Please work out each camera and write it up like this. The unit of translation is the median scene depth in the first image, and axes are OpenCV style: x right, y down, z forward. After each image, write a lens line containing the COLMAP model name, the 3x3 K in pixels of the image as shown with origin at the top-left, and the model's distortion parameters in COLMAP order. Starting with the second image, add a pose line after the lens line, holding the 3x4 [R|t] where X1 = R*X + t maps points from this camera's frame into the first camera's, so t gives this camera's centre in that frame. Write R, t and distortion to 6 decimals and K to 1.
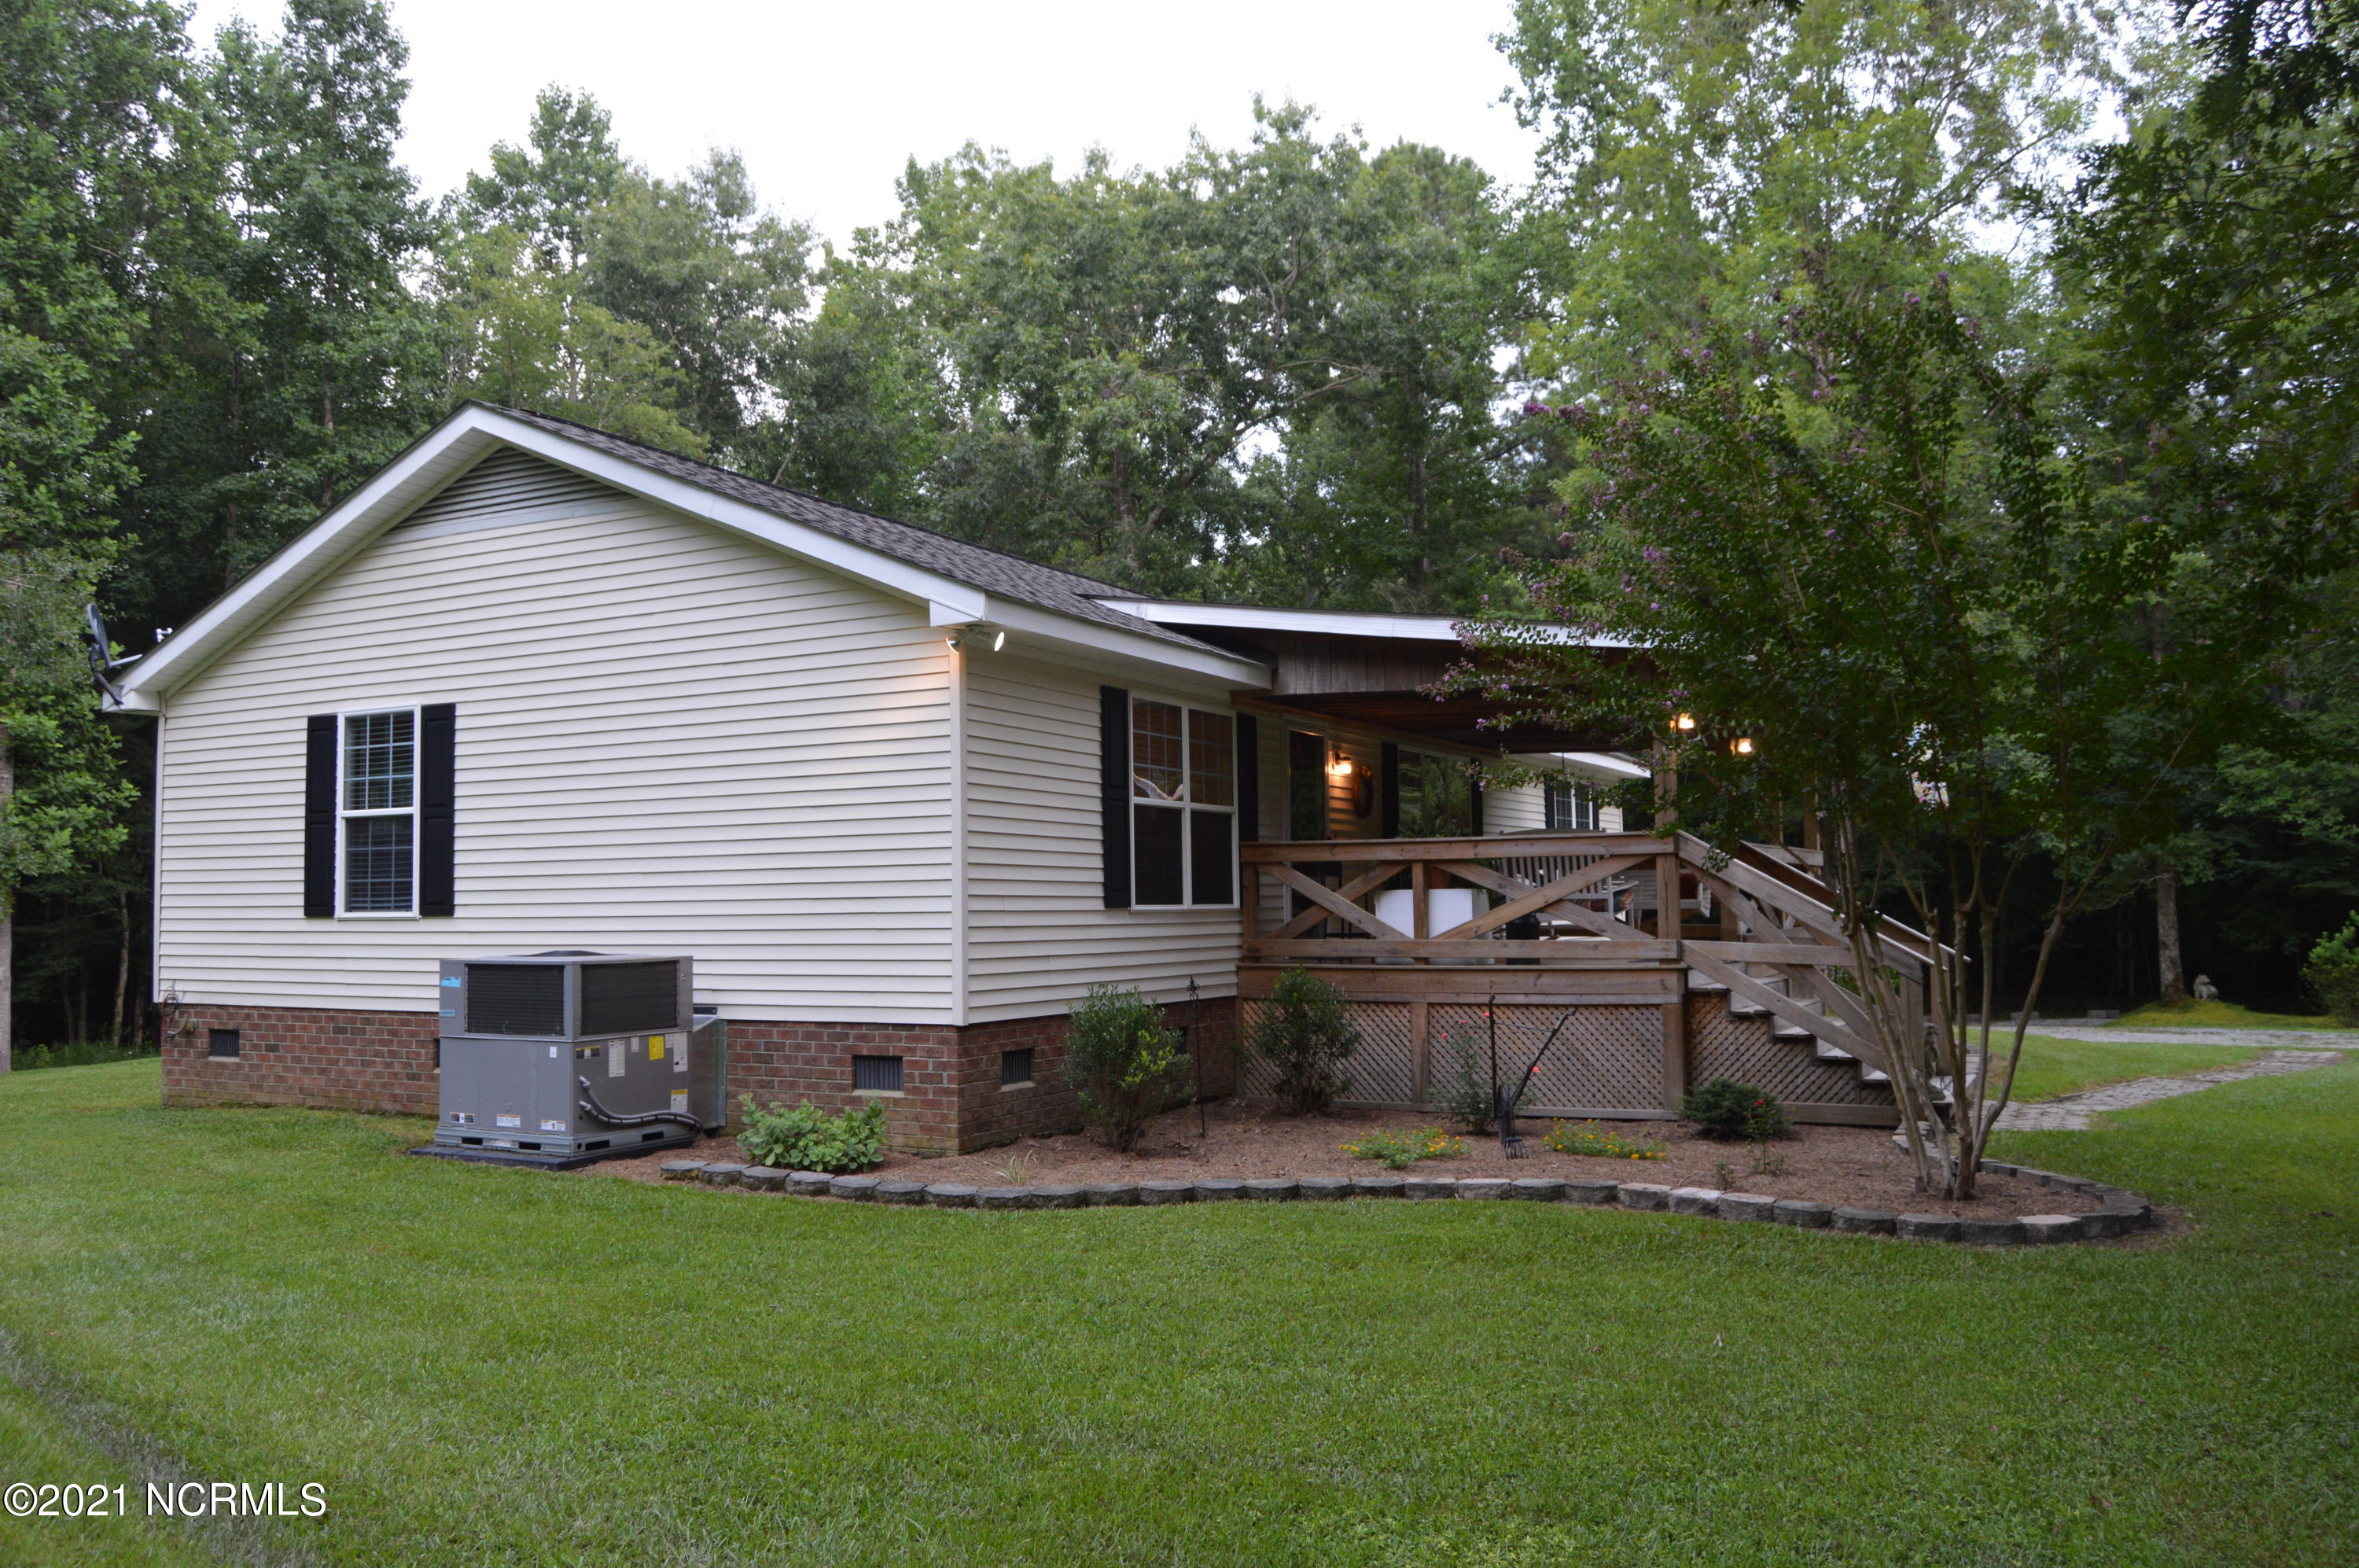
lens RADIAL K [[1851.9, 0, 1179.5], [0, 1851.9, 784.0], [0, 0, 1]] dist [-0.085829, 0.011032]
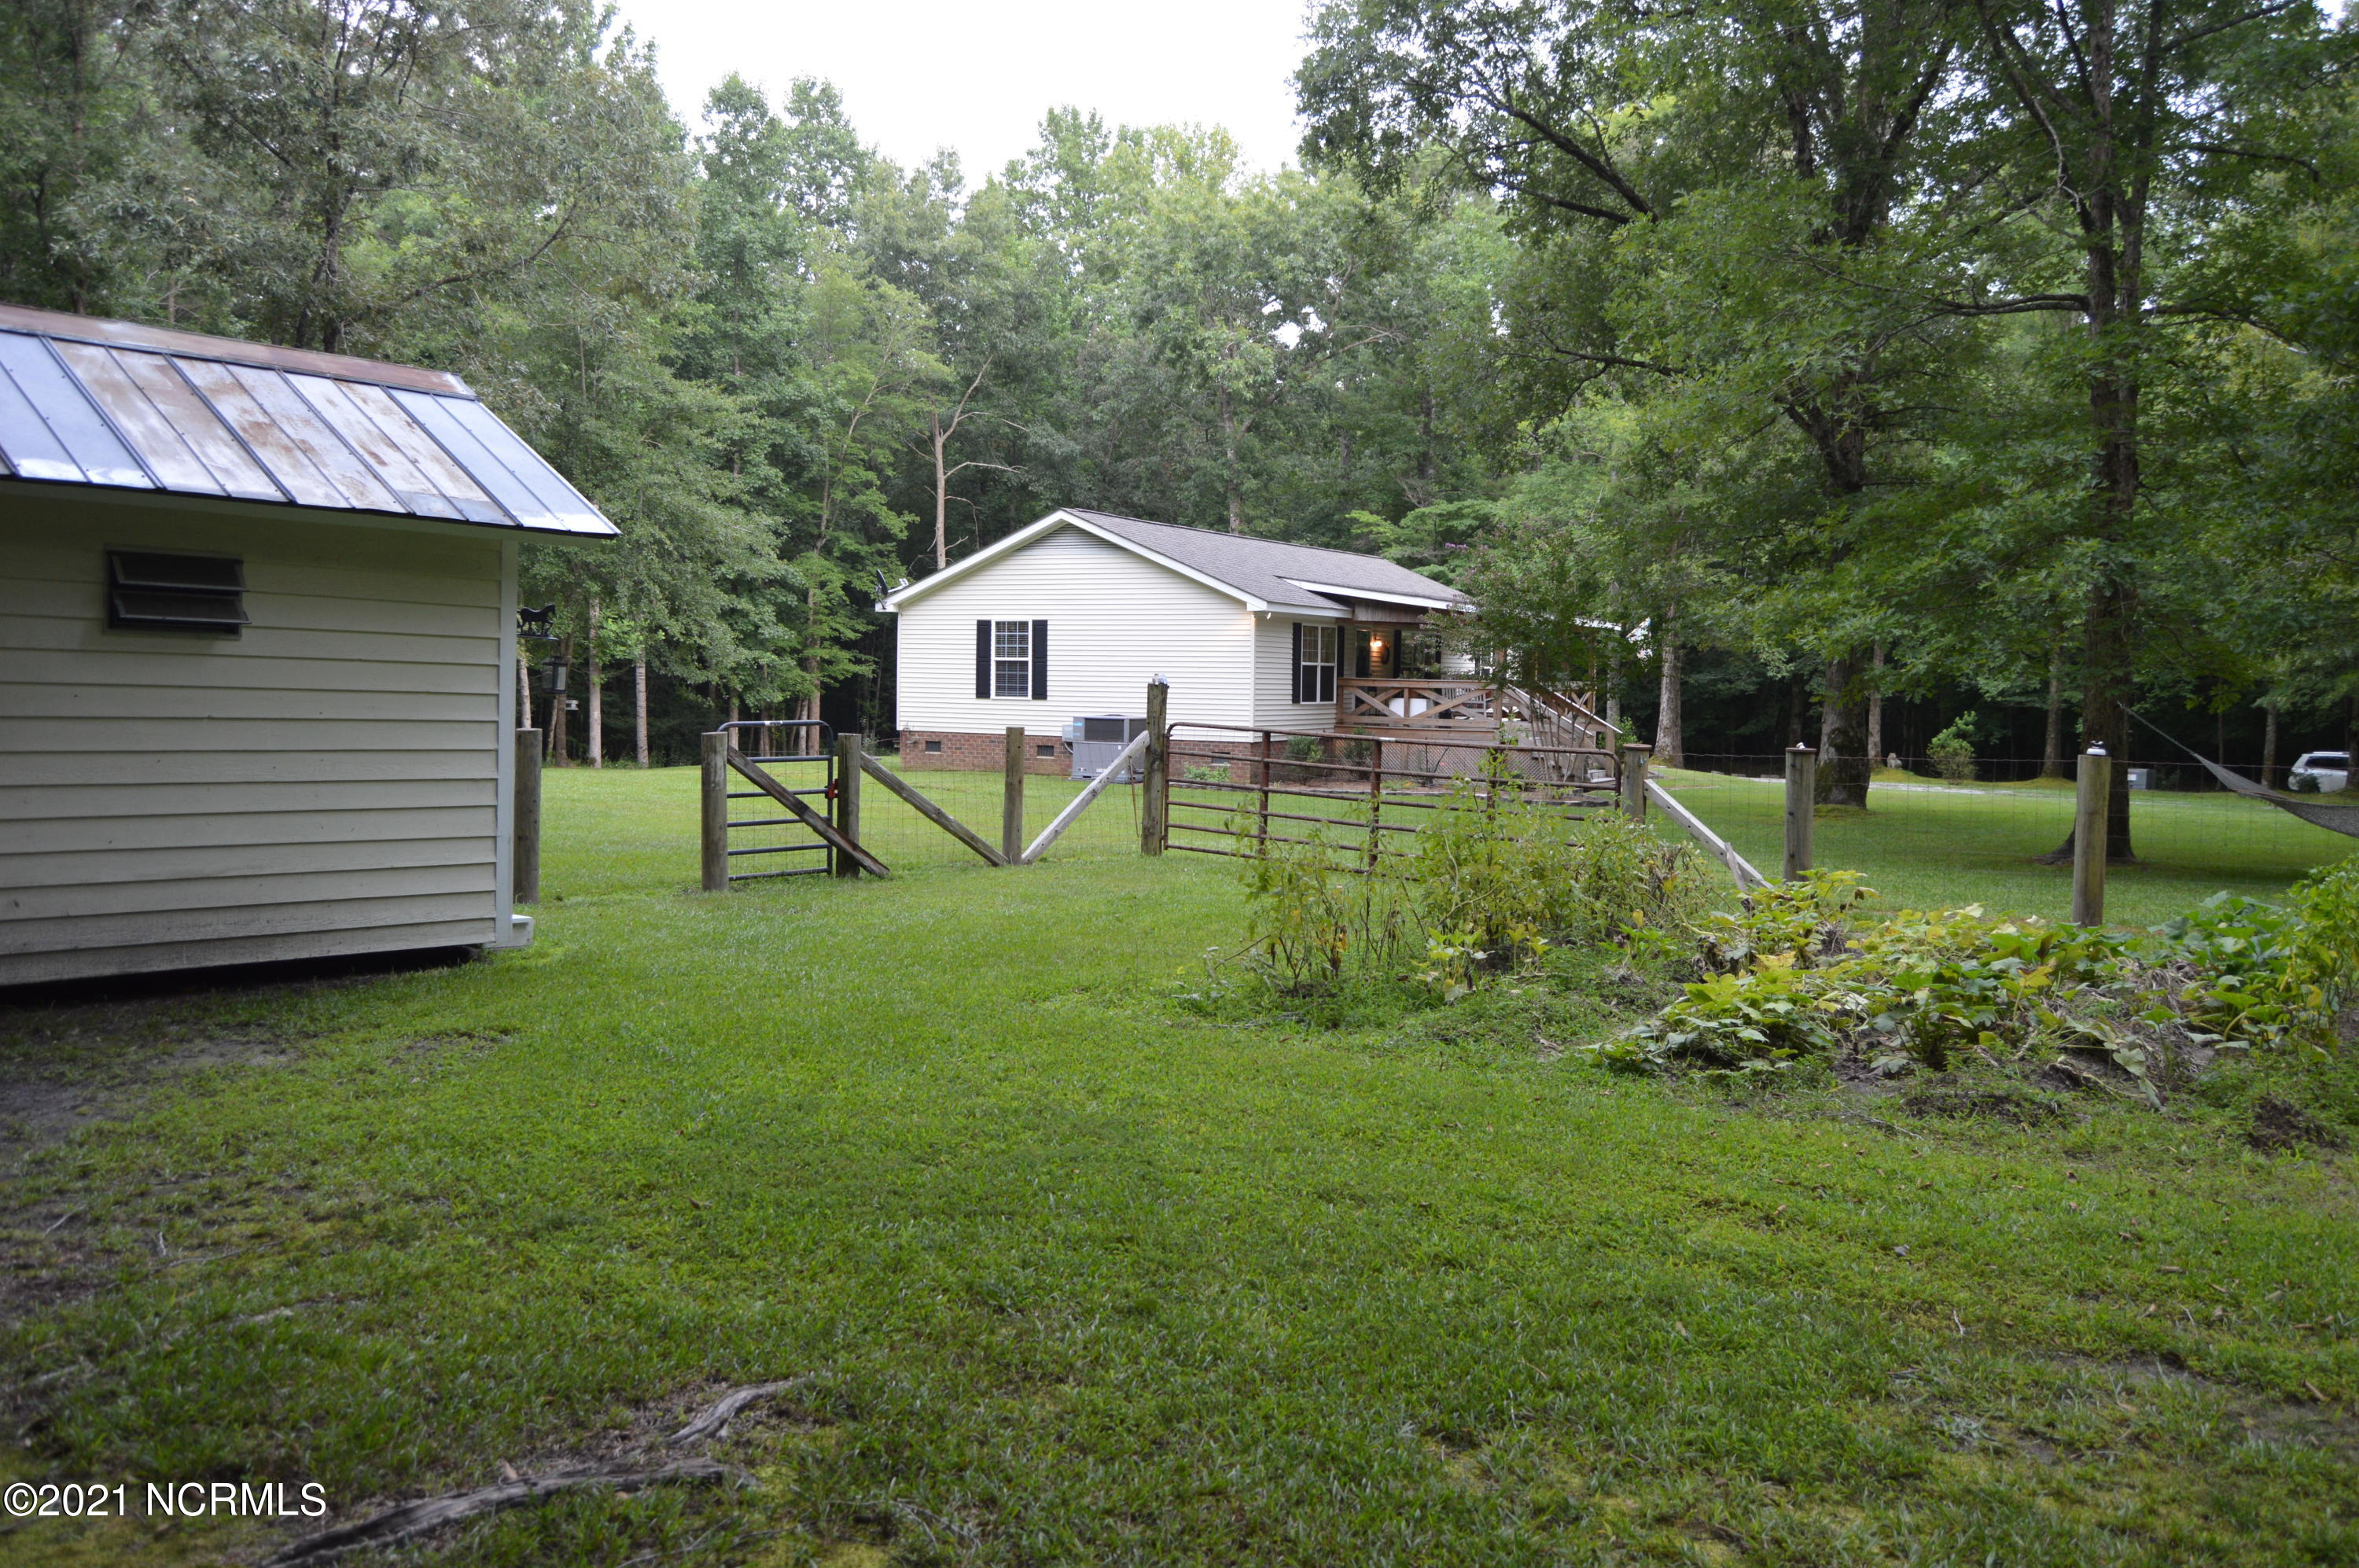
lens RADIAL K [[1851.9, 0, 1179.5], [0, 1851.9, 784.0], [0, 0, 1]] dist [-0.085829, 0.011032]
pose [[0.999608, 0.027964, -0.001461, -0.183067], [-0.027549, 0.991430, 0.127698, -0.147491], [0.005020, -0.127607, 0.991812, -1.602072]]
